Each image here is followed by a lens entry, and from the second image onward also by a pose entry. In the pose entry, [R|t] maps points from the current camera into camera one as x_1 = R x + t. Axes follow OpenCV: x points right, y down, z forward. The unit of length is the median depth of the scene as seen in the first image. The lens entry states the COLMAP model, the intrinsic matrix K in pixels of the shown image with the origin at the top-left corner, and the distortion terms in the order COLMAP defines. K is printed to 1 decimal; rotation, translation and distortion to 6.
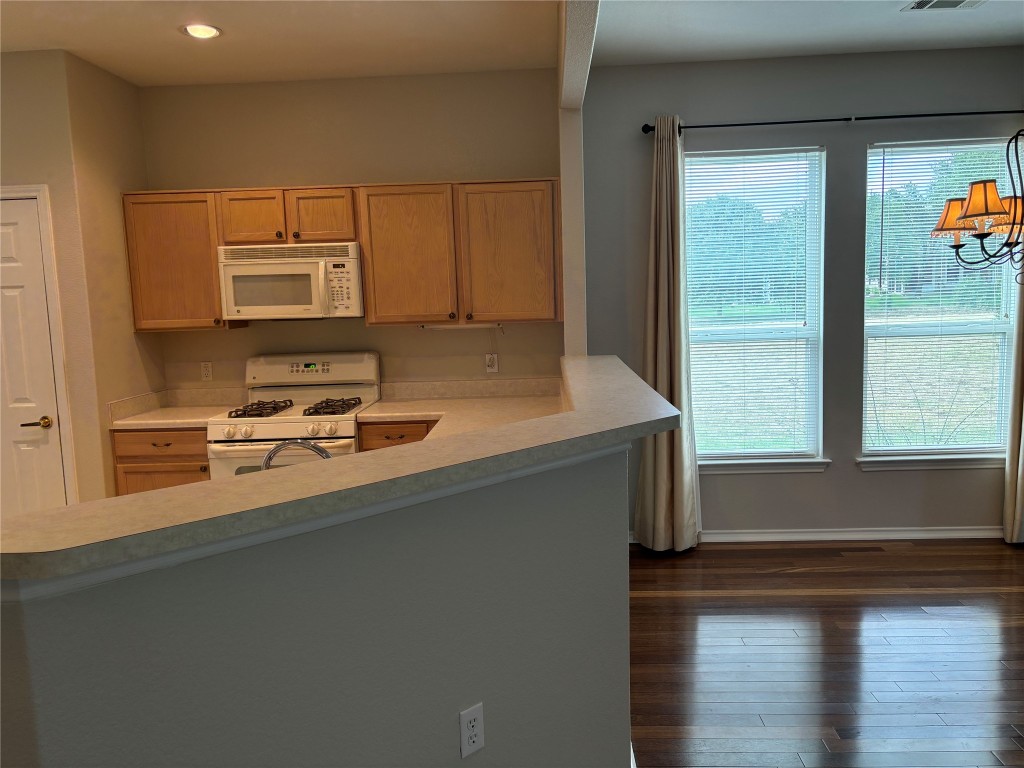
lens RADIAL K [[775.1, 0, 548.7], [0, 775.1, 383.0], [0, 0, 1]] dist [0.046597, -0.033479]
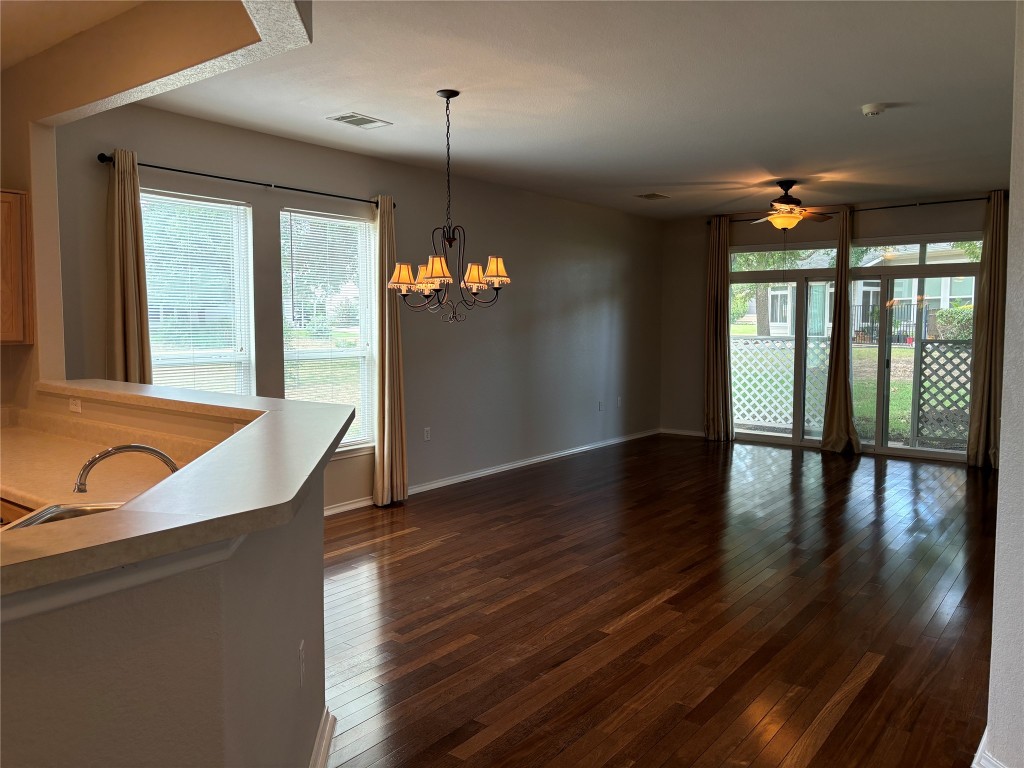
lens RADIAL K [[775.1, 0, 512.7], [0, 775.1, 384.1], [0, 0, 1]] dist [0.046597, -0.033479]
pose [[0.566832, -0.035145, 0.823084, -0.430081], [0.074046, 0.997219, -0.008413, 0.016394], [-0.820499, 0.065715, 0.567858, 0.001480]]
